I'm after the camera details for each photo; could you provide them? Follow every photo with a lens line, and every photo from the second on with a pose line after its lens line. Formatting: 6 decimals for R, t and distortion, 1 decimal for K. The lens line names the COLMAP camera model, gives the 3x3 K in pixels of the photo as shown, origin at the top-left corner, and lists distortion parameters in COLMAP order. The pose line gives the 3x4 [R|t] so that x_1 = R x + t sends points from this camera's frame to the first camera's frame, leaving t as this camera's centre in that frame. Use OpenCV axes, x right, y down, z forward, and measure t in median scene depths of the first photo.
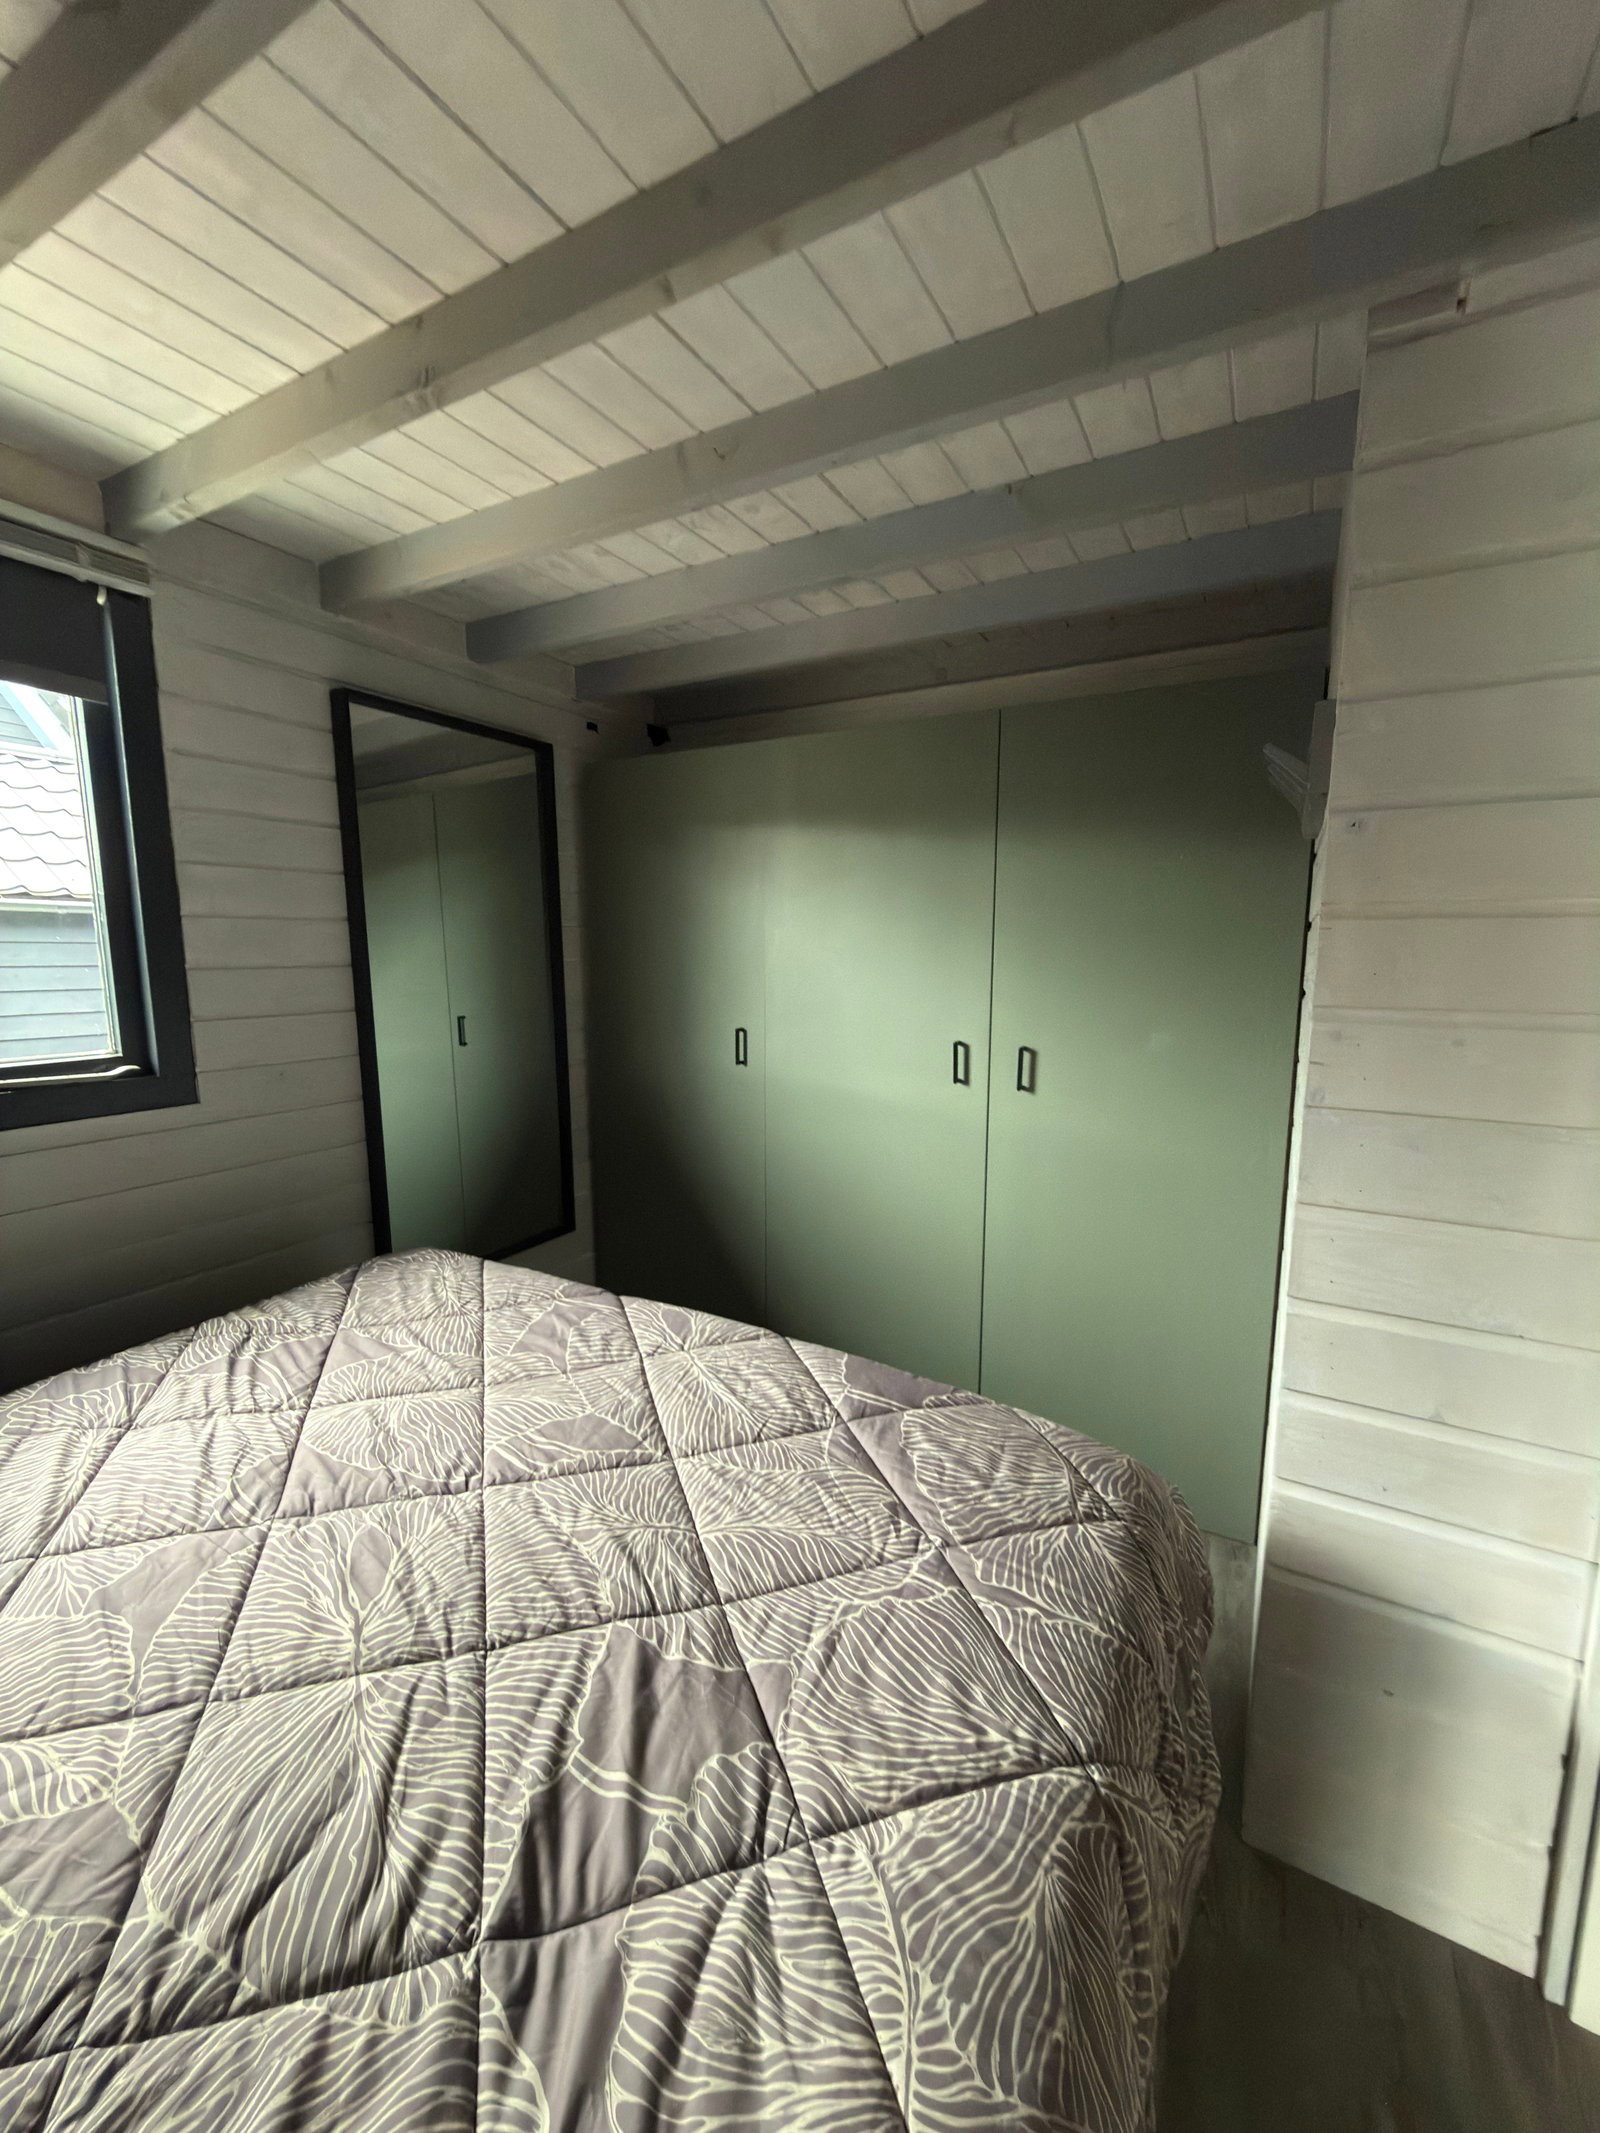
lens RADIAL K [[846.1, 0, 799.3], [0, 846.1, 1066.2], [0, 0, 1]] dist [0.000530, -0.000698]
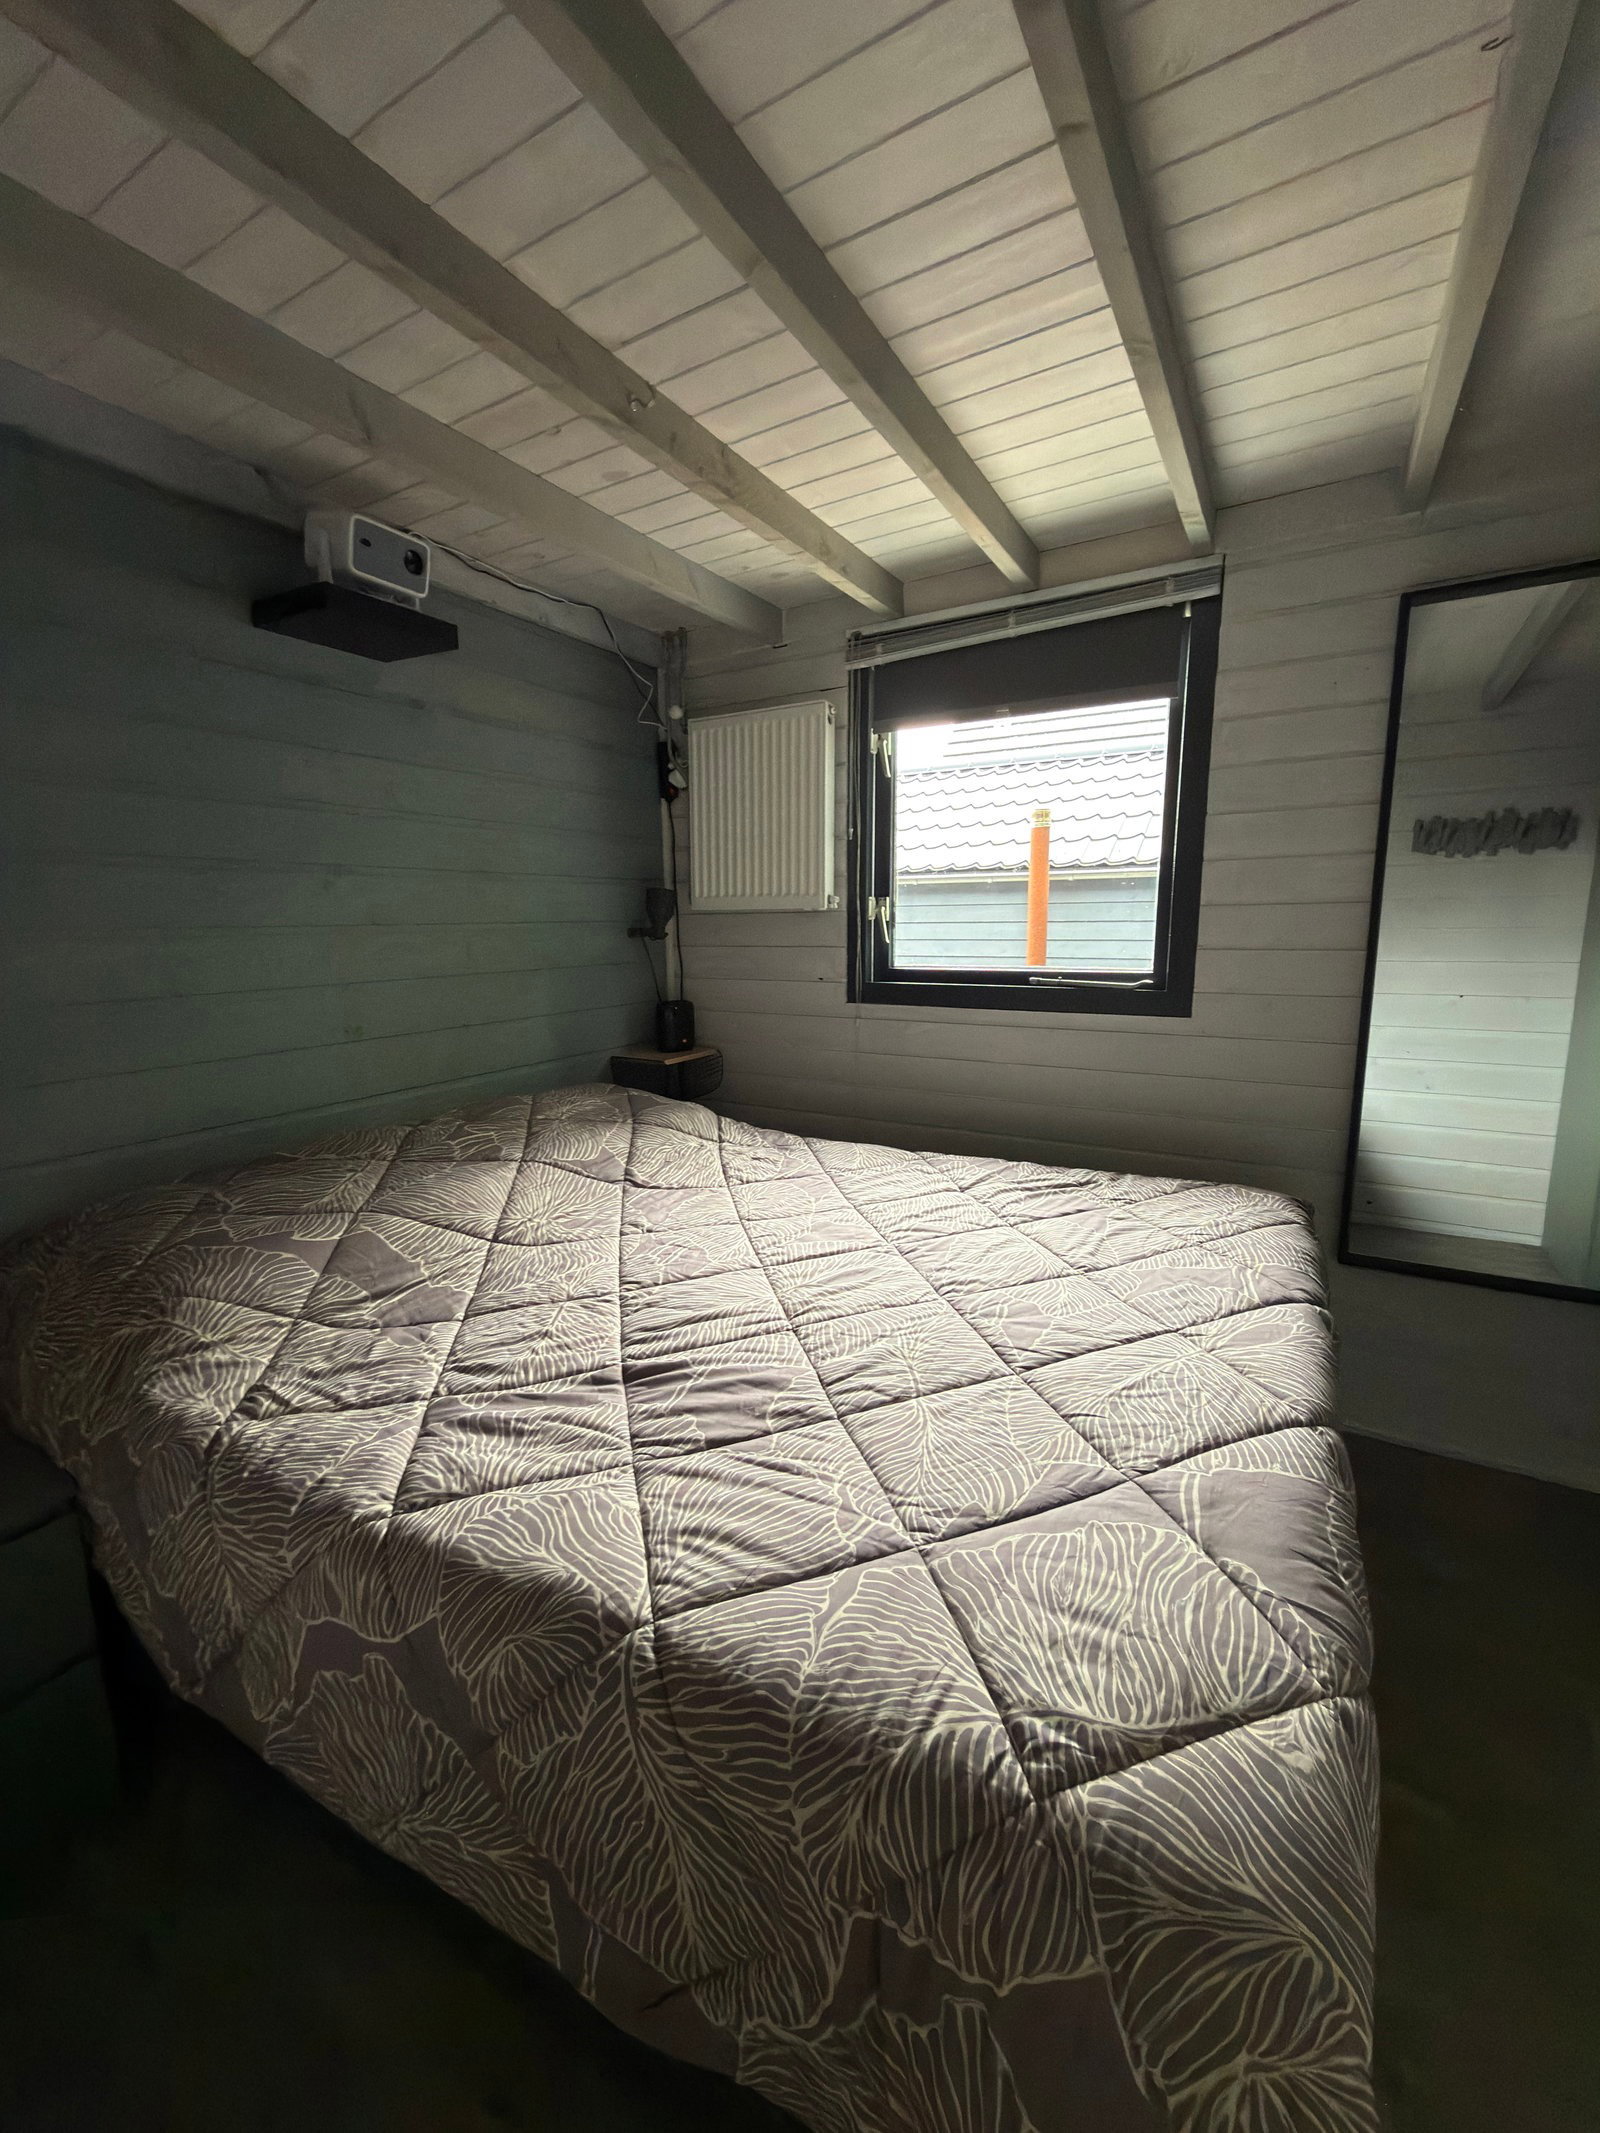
lens RADIAL K [[846.1, 0, 800.6], [0, 846.1, 1069.6], [0, 0, 1]] dist [0.000530, -0.000698]
pose [[0.008600, 0.171486, -0.985149, 0.944062], [-0.118104, 0.978464, 0.169291, -0.042716], [0.992964, 0.114894, 0.028668, 0.801418]]
